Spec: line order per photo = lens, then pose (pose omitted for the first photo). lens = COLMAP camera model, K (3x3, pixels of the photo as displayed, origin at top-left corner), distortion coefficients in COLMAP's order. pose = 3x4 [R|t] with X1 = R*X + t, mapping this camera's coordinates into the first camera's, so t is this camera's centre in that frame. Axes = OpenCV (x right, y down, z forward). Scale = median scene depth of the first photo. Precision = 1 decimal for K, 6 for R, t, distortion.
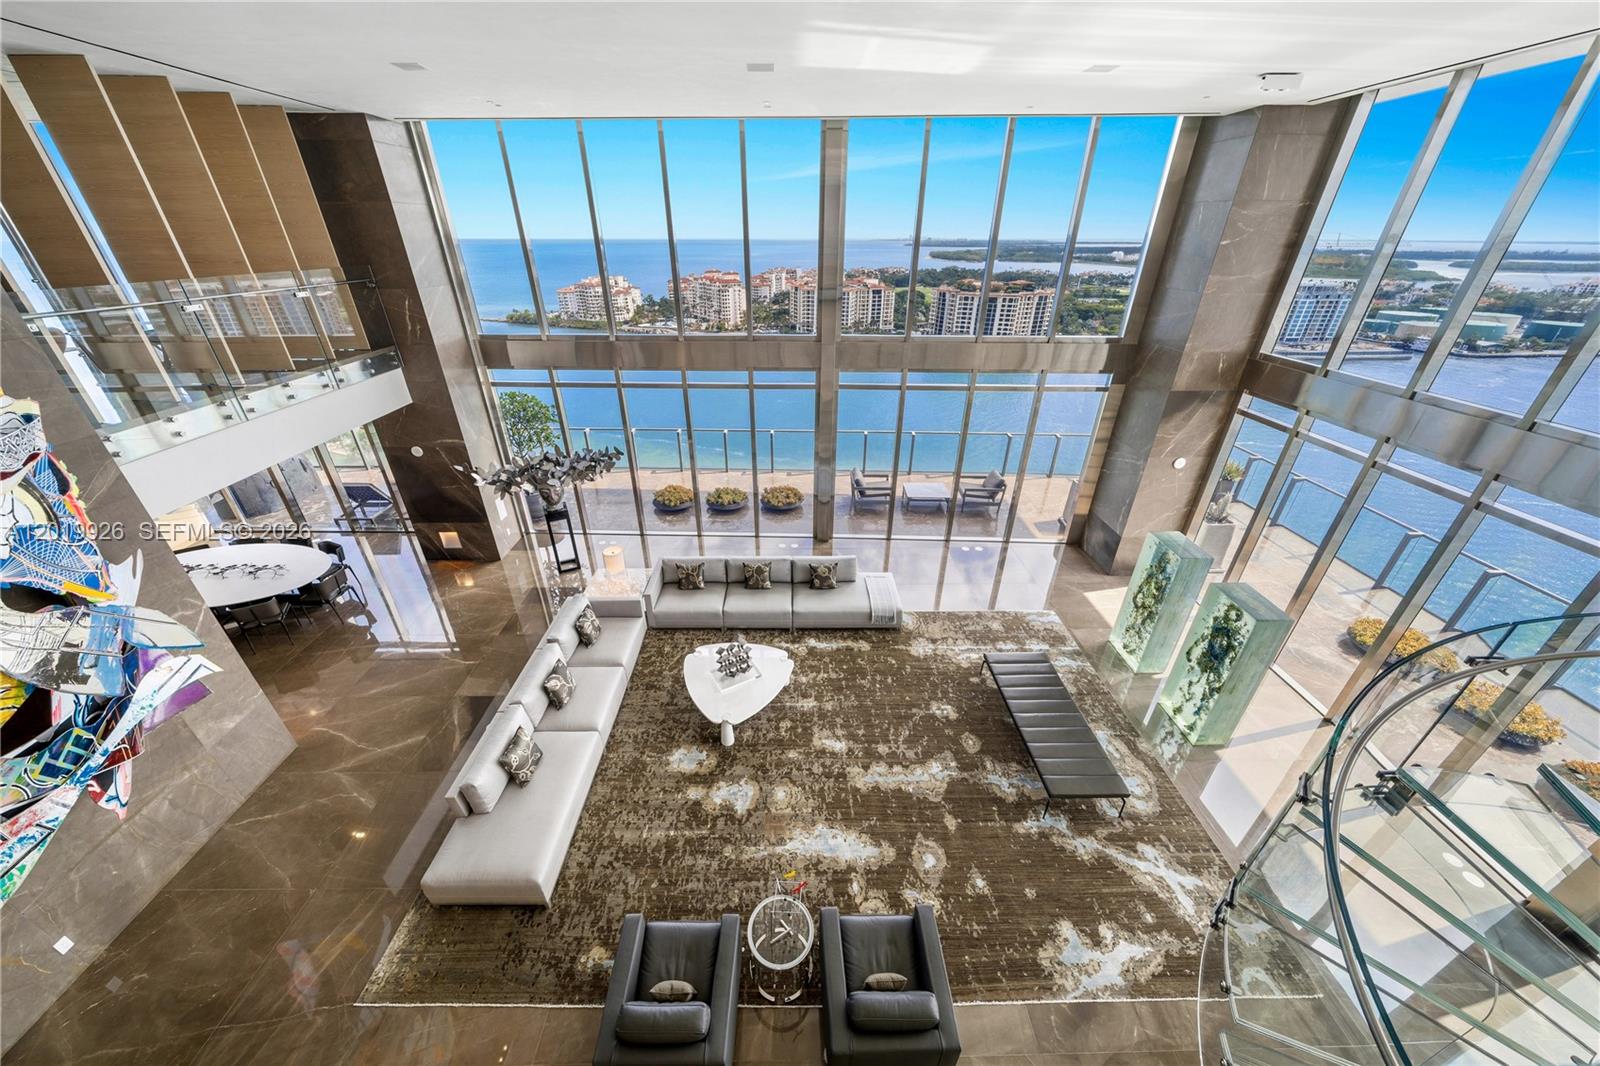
lens RADIAL K [[543.6, 0, 795.3], [0, 543.6, 532.3], [0, 0, 1]] dist [-0.001801, -0.000205]
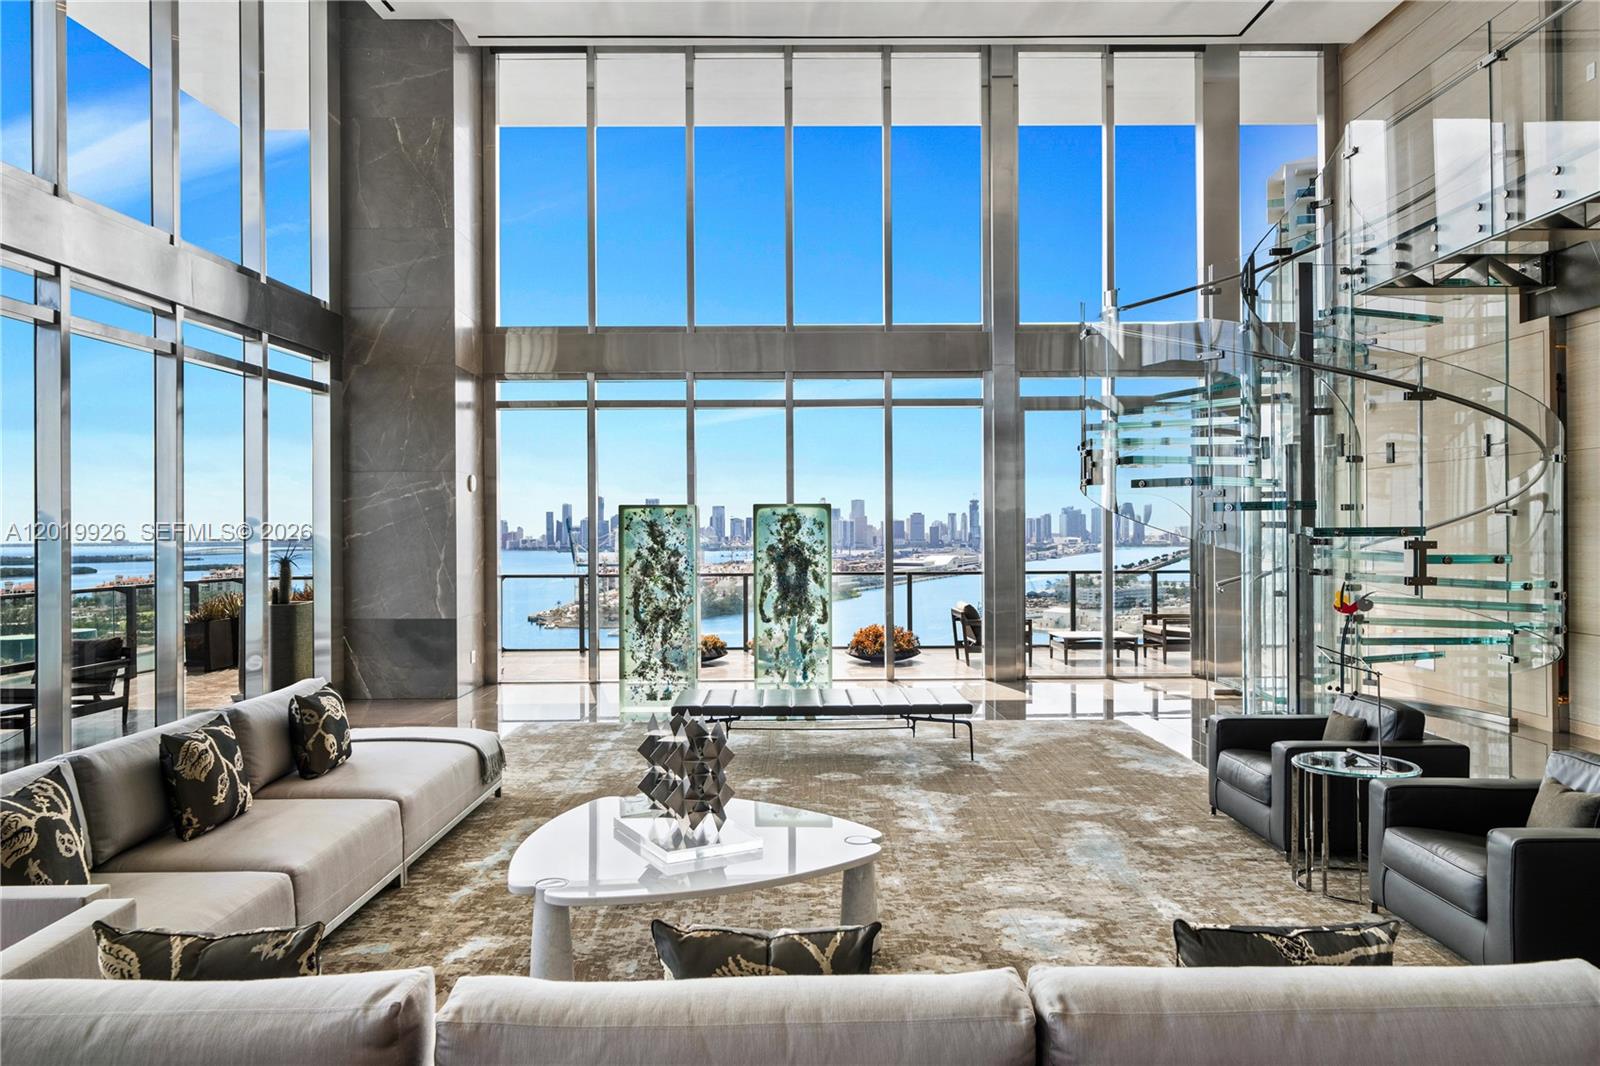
lens RADIAL K [[1071.4, 0, 792.8], [0, 1071.4, 529.5], [0, 0, 1]] dist [-0.001262, -0.001056]
pose [[0.007946, 0.002224, 0.999966, -0.864587], [0.487130, 0.873310, -0.005813, 0.174747], [-0.873293, 0.487160, 0.005856, 1.037649]]
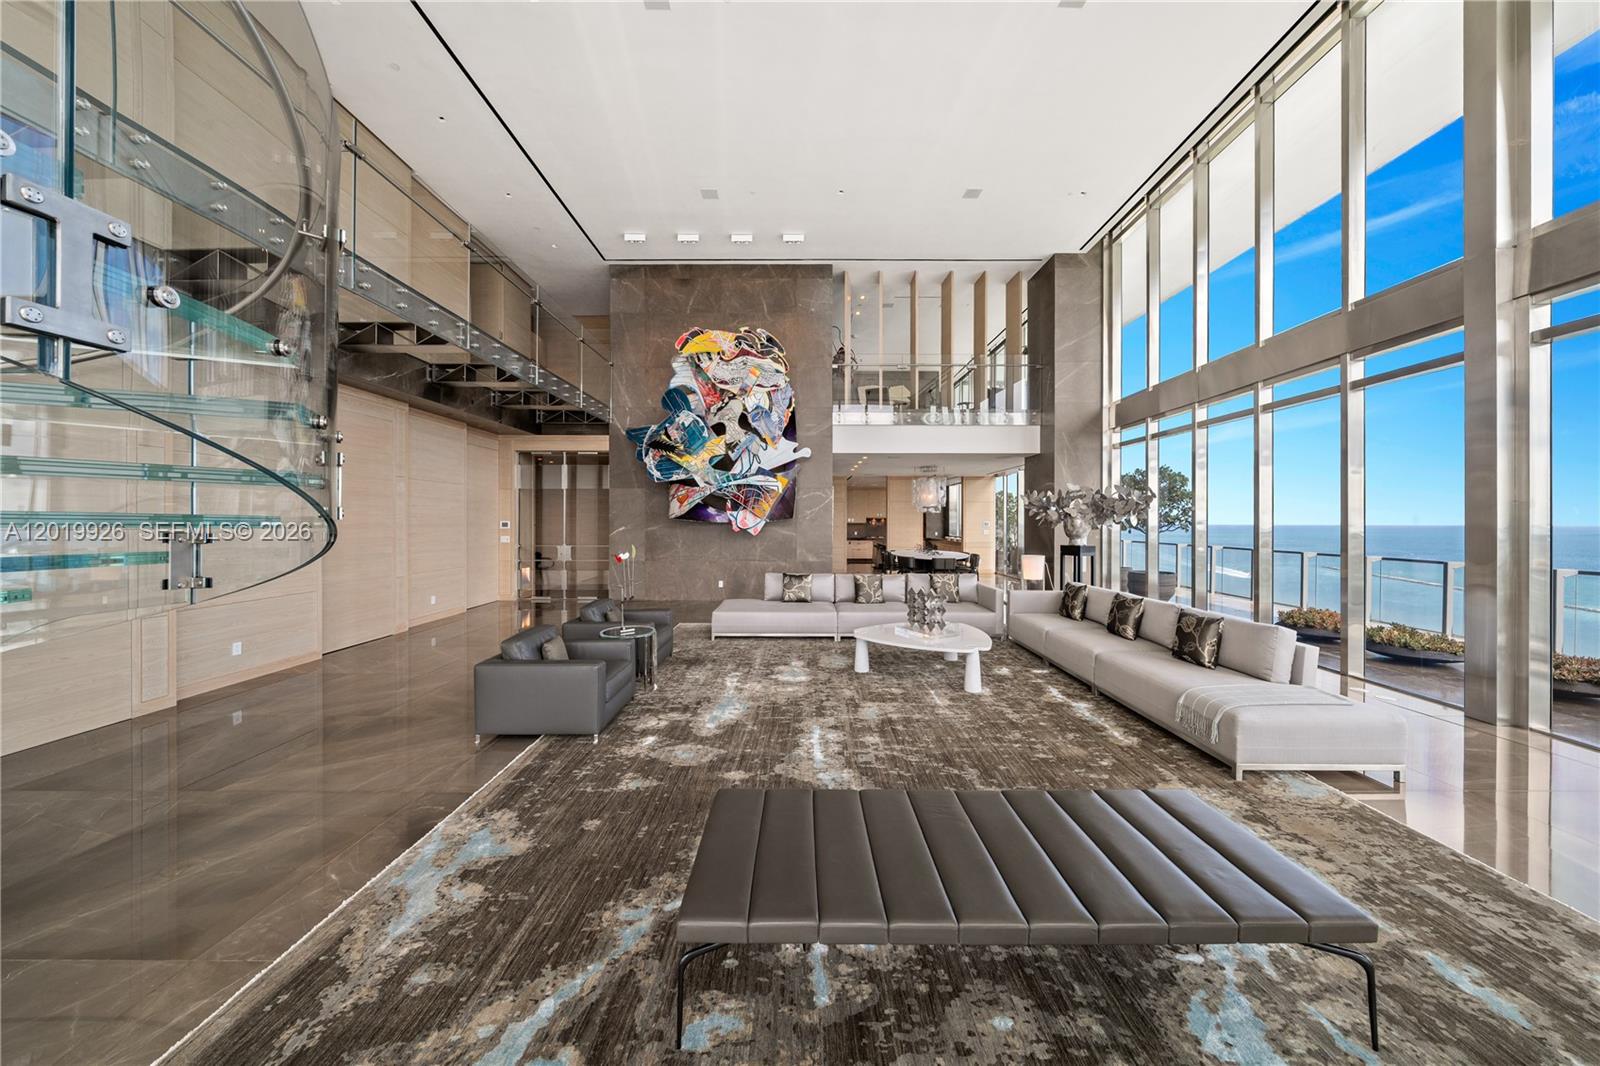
lens RADIAL K [[552.3, 0, 798.6], [0, 552.3, 524.4], [0, 0, 1]] dist [-0.000188, -0.000009]
pose [[-0.019215, 0.002176, -0.999813, 0.885270], [-0.481867, 0.876173, 0.011168, 0.244971], [0.876034, 0.481991, -0.015788, 0.921929]]
